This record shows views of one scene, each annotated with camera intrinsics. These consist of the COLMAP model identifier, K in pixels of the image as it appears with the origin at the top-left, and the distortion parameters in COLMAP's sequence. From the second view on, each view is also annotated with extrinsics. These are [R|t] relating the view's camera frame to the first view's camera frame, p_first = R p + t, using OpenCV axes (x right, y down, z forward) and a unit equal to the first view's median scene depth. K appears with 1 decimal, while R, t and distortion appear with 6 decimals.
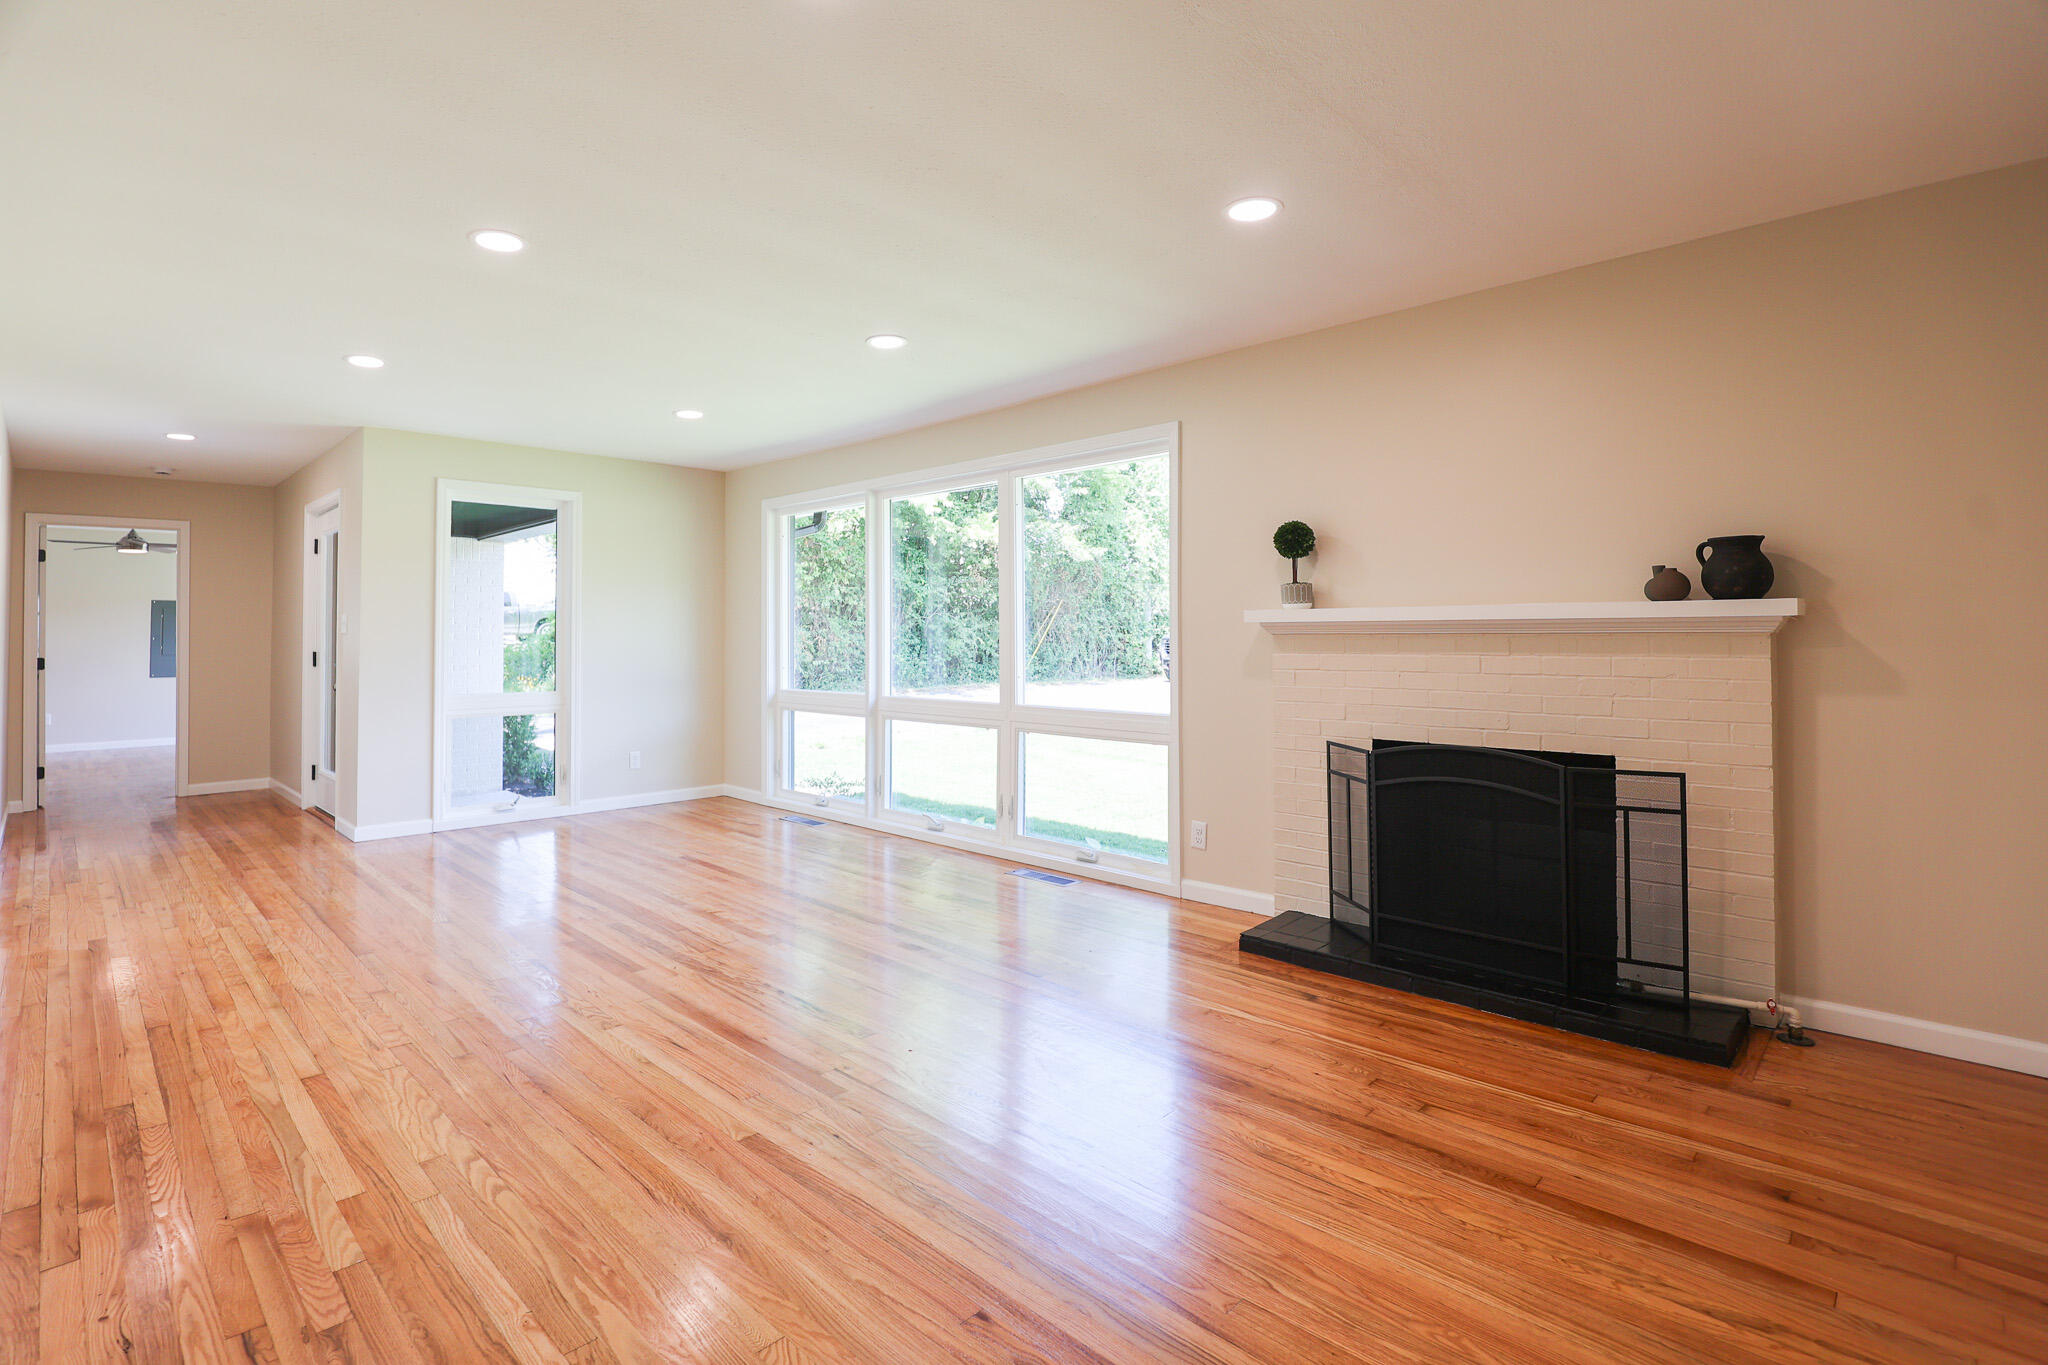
lens RADIAL K [[962.5, 0, 969.1], [0, 962.5, 624.5], [0, 0, 1]] dist [-0.027703, 0.003374]
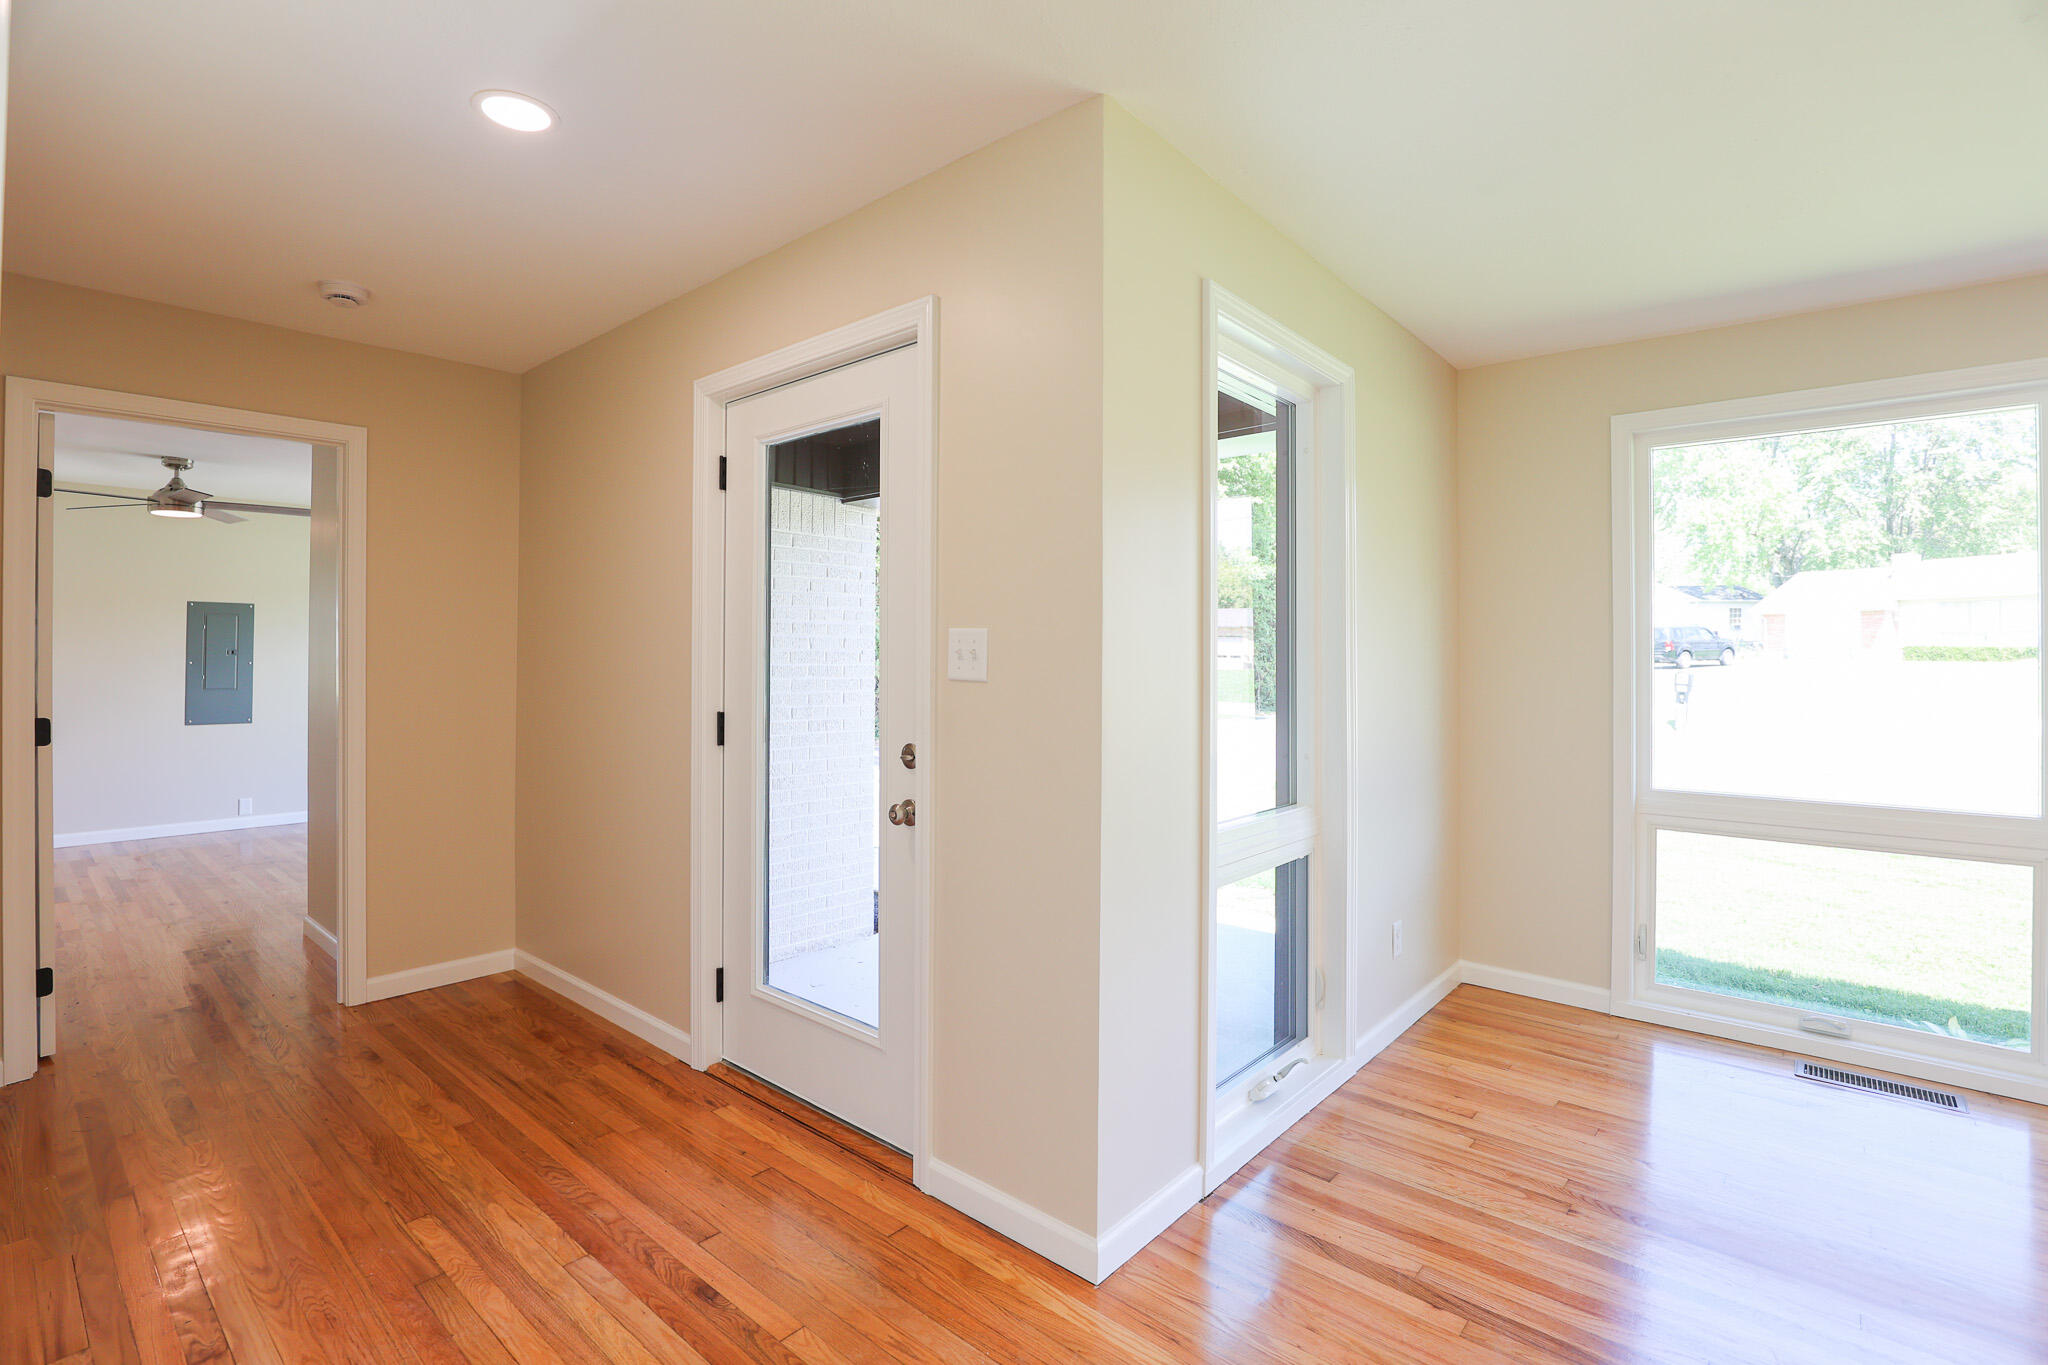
lens RADIAL K [[962.5, 0, 1026.4], [0, 962.5, 654.5], [0, 0, 1]] dist [-0.027703, 0.003374]
pose [[0.997186, 0.010573, 0.074223, -0.543019], [-0.011141, 0.999912, 0.007245, -0.002059], [-0.074140, -0.008051, 0.997215, 0.511410]]
